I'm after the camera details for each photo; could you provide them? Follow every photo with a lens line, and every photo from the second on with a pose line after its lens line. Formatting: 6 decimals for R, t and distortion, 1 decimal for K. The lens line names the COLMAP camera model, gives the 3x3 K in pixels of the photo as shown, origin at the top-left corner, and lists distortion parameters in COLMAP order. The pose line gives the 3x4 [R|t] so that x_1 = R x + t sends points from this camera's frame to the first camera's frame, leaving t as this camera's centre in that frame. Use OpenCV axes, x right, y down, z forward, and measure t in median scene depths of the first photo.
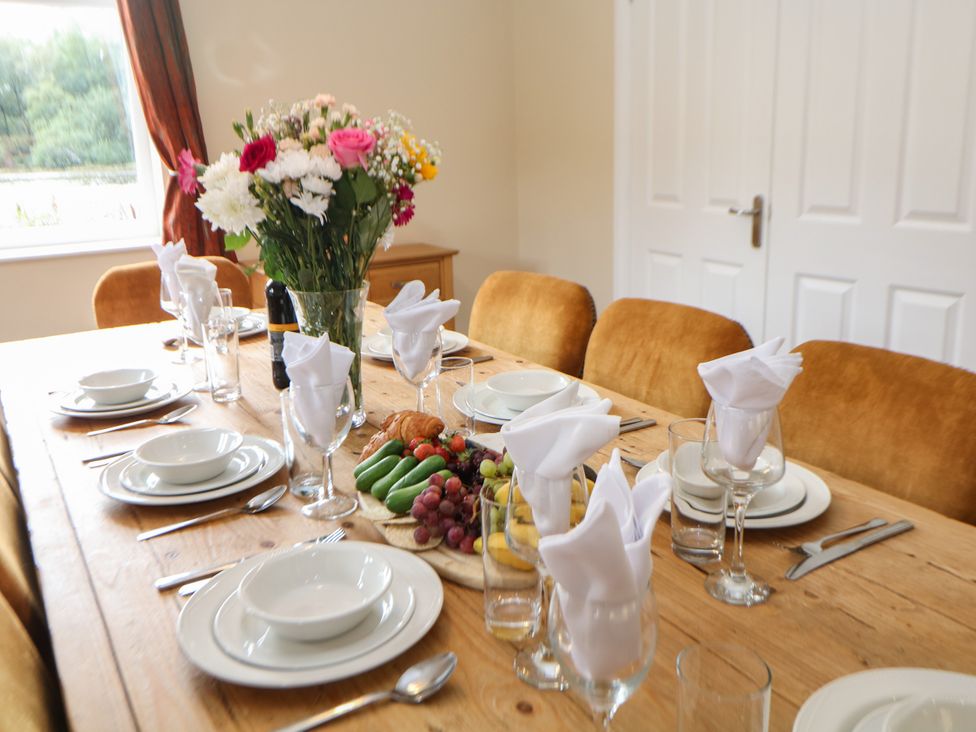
lens RADIAL K [[835.2, 0, 471.0], [0, 835.2, 333.0], [0, 0, 1]] dist [0.005333, 0.002218]
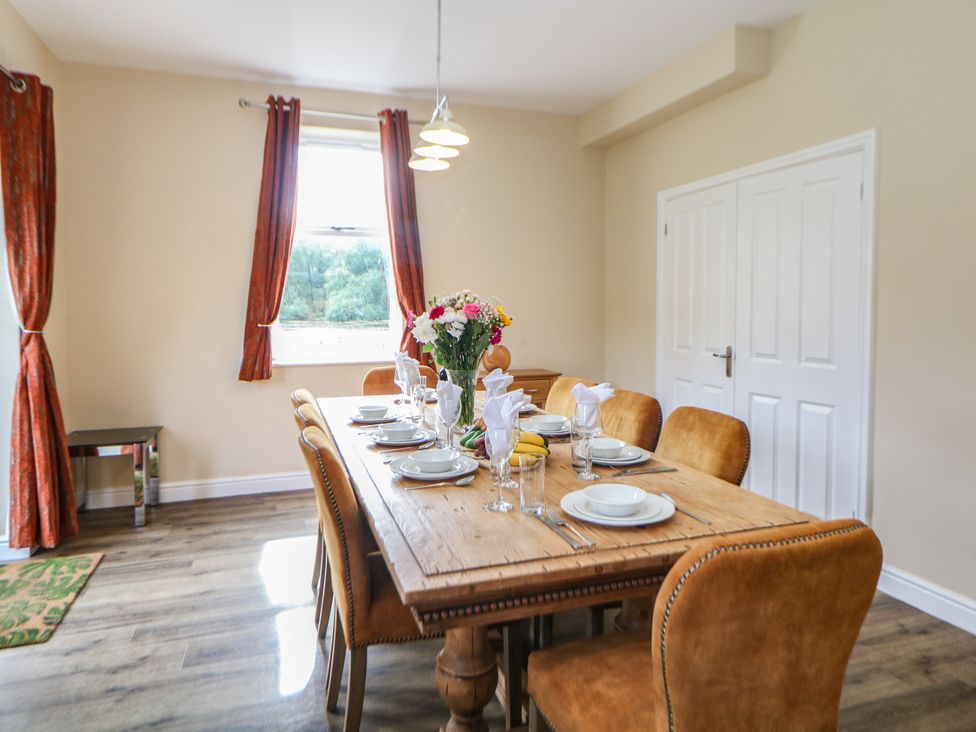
lens RADIAL K [[835.2, 0, 471.0], [0, 835.2, 333.0], [0, 0, 1]] dist [0.005333, 0.002218]
pose [[0.961982, 0.034932, -0.270870, 0.452201], [-0.087359, 0.979038, -0.183992, 0.256742], [0.258765, 0.200659, 0.944869, -1.145838]]
